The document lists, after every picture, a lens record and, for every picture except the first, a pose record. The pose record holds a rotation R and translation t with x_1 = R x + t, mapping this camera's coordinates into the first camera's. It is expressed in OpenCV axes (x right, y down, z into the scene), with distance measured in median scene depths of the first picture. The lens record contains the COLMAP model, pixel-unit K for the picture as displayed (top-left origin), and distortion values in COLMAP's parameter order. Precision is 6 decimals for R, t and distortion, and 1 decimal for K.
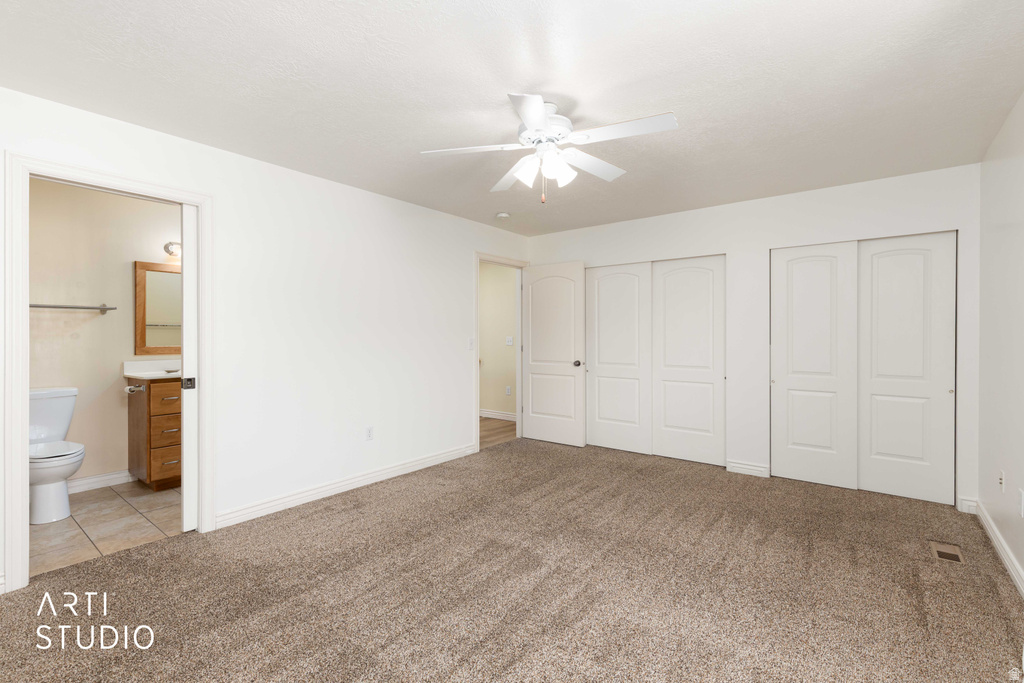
lens RADIAL K [[464.8, 0, 509.9], [0, 464.8, 334.3], [0, 0, 1]] dist [0.003436, 0.000216]
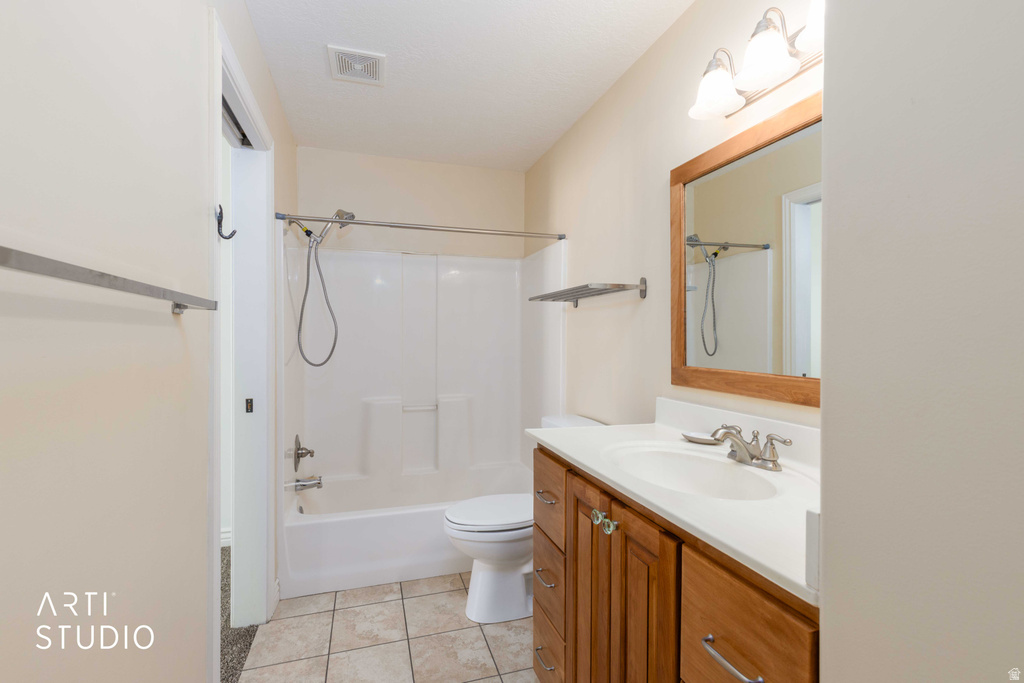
lens RADIAL K [[464.8, 0, 509.9], [0, 464.8, 334.3], [0, 0, 1]] dist [0.003436, 0.000216]
pose [[-0.566265, -0.001446, -0.824222, -0.356524], [0.000391, 0.999998, -0.002024, -0.002591], [0.824223, -0.001468, -0.566263, 1.127494]]
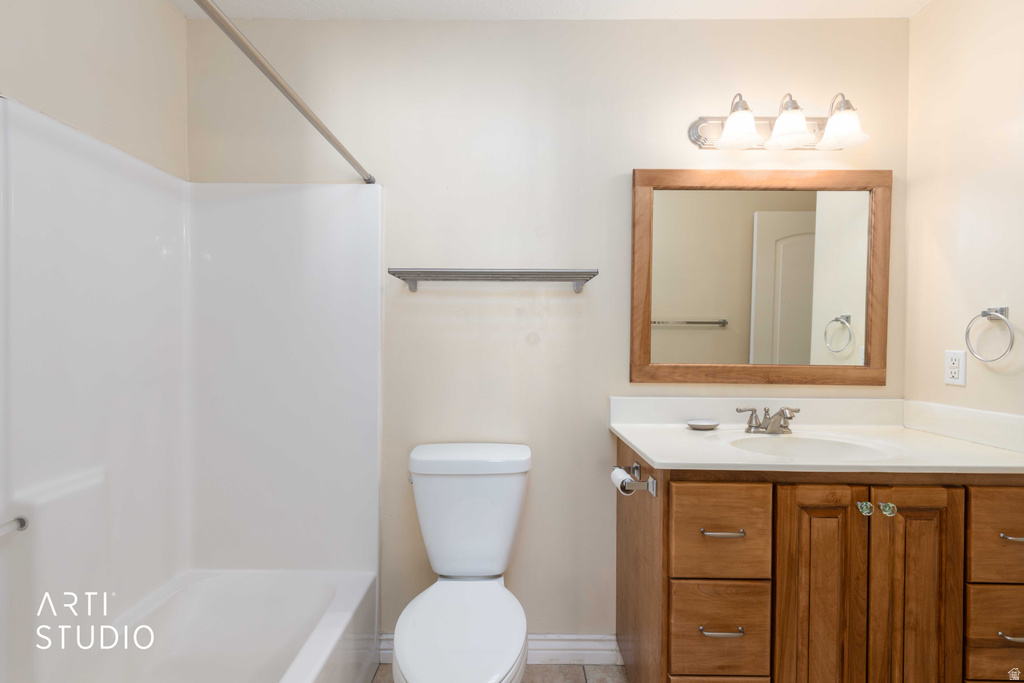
lens RADIAL K [[464.8, 0, 509.9], [0, 464.8, 334.3], [0, 0, 1]] dist [0.003436, 0.000216]
pose [[0.617827, 0.008204, -0.786272, -0.530739], [-0.013873, 0.999904, -0.000468, 0.000249], [0.786192, 0.011197, 0.617881, 0.639033]]
